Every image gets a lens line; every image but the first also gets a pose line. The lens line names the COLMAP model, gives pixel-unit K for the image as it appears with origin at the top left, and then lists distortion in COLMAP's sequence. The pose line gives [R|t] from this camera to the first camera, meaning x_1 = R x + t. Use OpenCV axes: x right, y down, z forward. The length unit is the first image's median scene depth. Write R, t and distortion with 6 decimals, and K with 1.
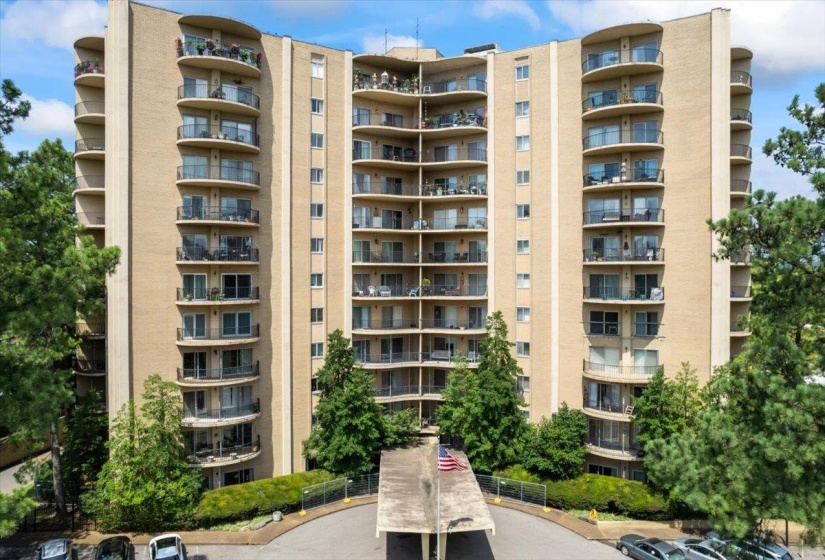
lens RADIAL K [[575.9, 0, 412.5], [0, 575.9, 280.0], [0, 0, 1]] dist [-0.000436, -0.001837]
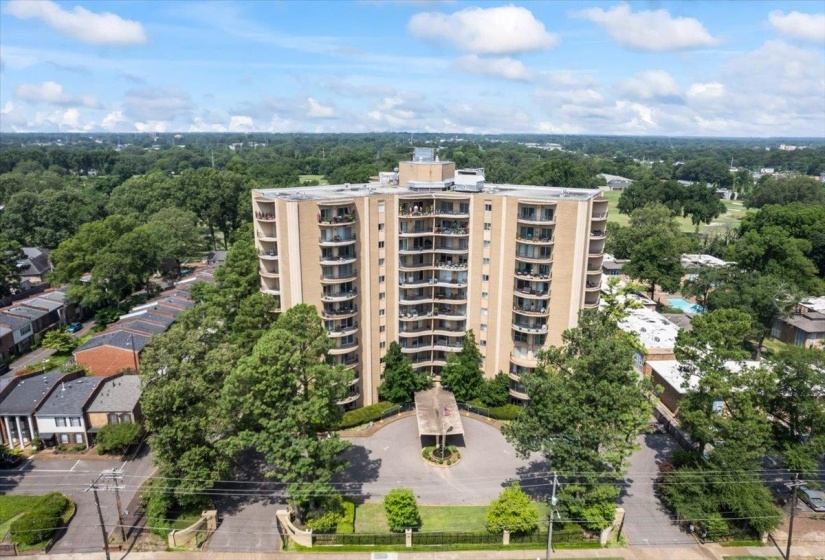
lens RADIAL K [[575.9, 0, 412.5], [0, 575.9, 280.0], [0, 0, 1]] dist [-0.000436, -0.001837]
pose [[0.999676, -0.001856, 0.025377, -0.115664], [-0.005022, 0.963328, 0.268278, -0.682478], [-0.024944, -0.268319, 0.963007, -0.955013]]
